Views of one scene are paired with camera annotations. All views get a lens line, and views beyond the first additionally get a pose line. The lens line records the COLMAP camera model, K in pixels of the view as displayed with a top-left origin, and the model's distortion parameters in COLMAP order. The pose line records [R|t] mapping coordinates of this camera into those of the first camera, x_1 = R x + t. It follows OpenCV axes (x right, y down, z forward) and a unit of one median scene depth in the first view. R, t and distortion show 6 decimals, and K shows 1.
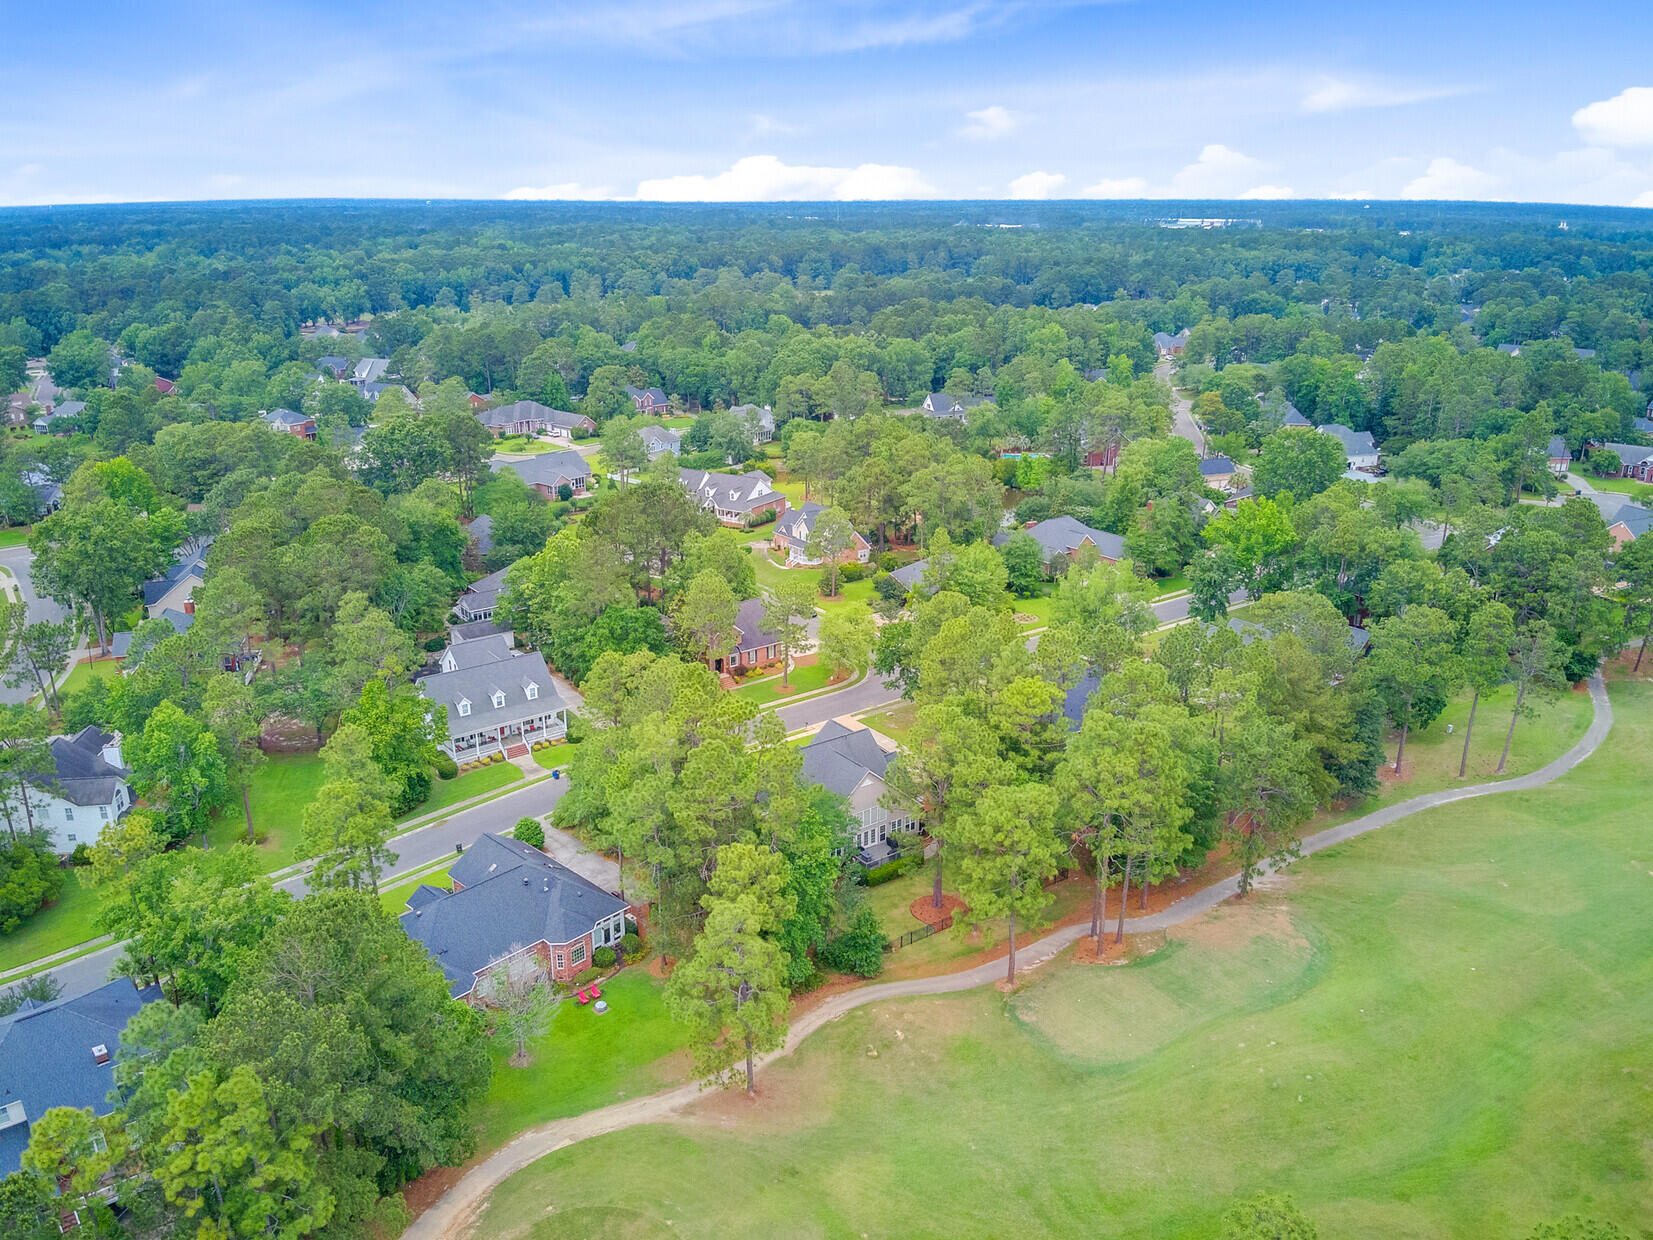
lens RADIAL K [[1186.7, 0, 820.0], [0, 1186.7, 637.8], [0, 0, 1]] dist [0.182419, -0.345733]
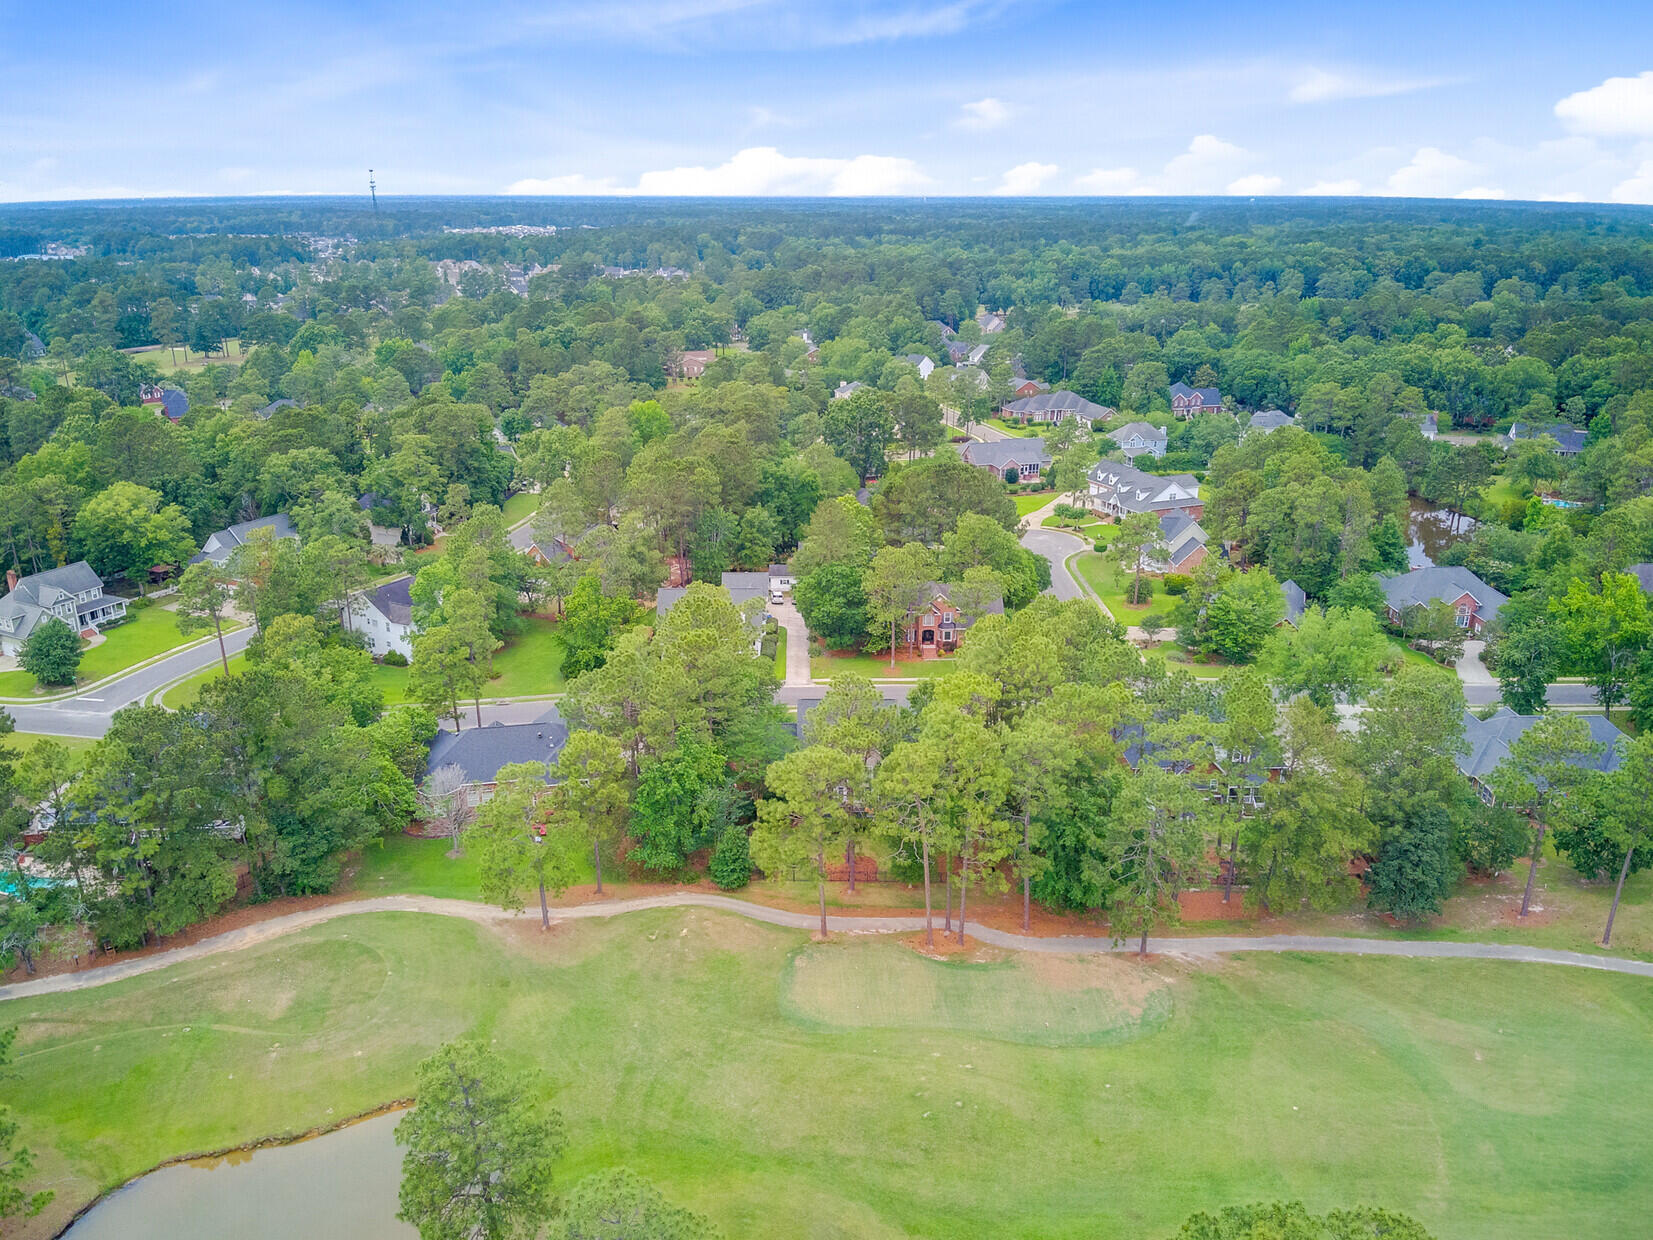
lens RADIAL K [[1186.7, 0, 820.0], [0, 1186.7, 637.8], [0, 0, 1]] dist [0.182419, -0.345733]
pose [[0.819525, 0.198833, -0.537442, 0.605567], [-0.198383, 0.978321, 0.059435, -0.027930], [0.537609, 0.057911, 0.841203, 0.089729]]
